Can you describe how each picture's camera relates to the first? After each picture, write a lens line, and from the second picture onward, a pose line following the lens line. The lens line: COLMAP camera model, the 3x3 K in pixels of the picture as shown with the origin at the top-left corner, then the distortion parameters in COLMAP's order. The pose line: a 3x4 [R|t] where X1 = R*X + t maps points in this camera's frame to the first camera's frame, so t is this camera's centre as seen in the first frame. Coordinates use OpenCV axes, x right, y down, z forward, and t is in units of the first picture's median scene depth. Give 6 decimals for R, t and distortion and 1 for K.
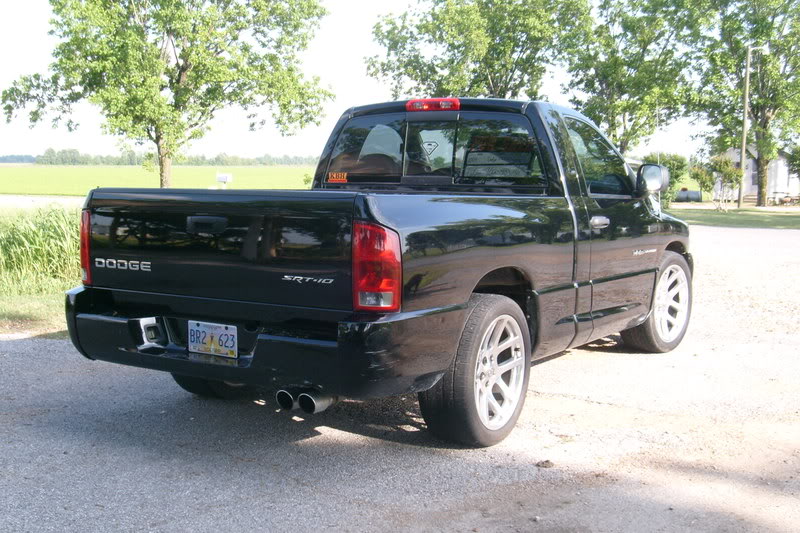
lens RADIAL K [[1007.1, 0, 400.0], [0, 1007.1, 266.5], [0, 0, 1]] dist [-0.098618, -0.023433]
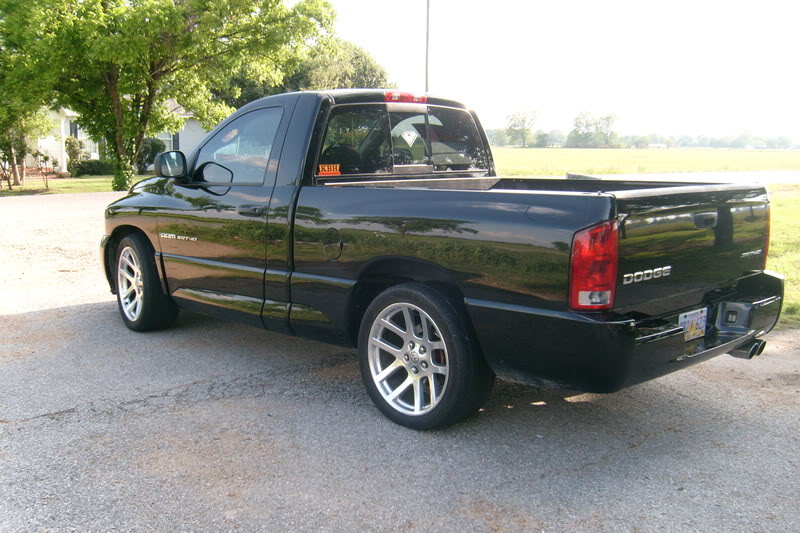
lens RADIAL K [[825.7, 0, 400.0], [0, 825.7, 266.5], [0, 0, 1]] dist [-0.073972, 0.008937]
pose [[0.269648, -0.147246, 0.951635, -1.069937], [0.088168, 0.987864, 0.127869, -0.127970], [-0.958914, 0.049424, 0.279358, 1.018681]]
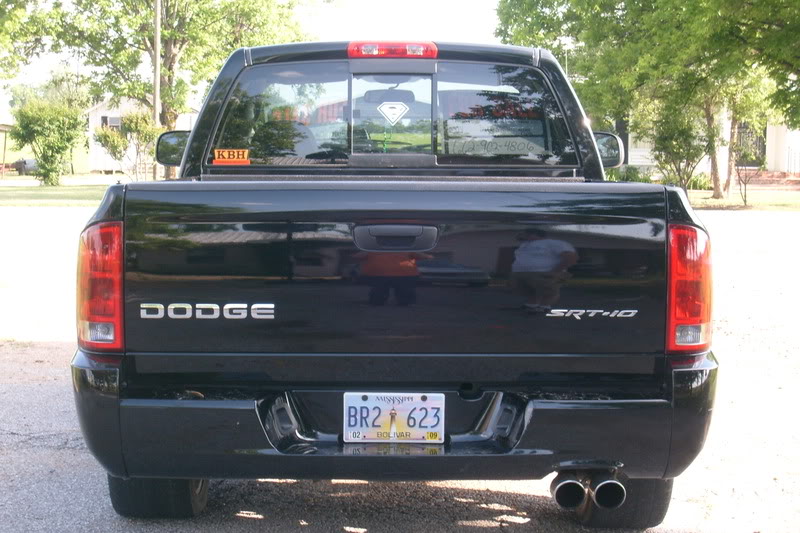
lens RADIAL K [[1453.7, 0, 400.0], [0, 1453.7, 266.5], [0, 0, 1]] dist [-0.005137, 0.036281]
pose [[0.864286, -0.051919, 0.500313, -0.618562], [0.053004, 0.998522, 0.012056, -0.033362], [-0.500199, 0.016099, 0.865761, 0.191235]]
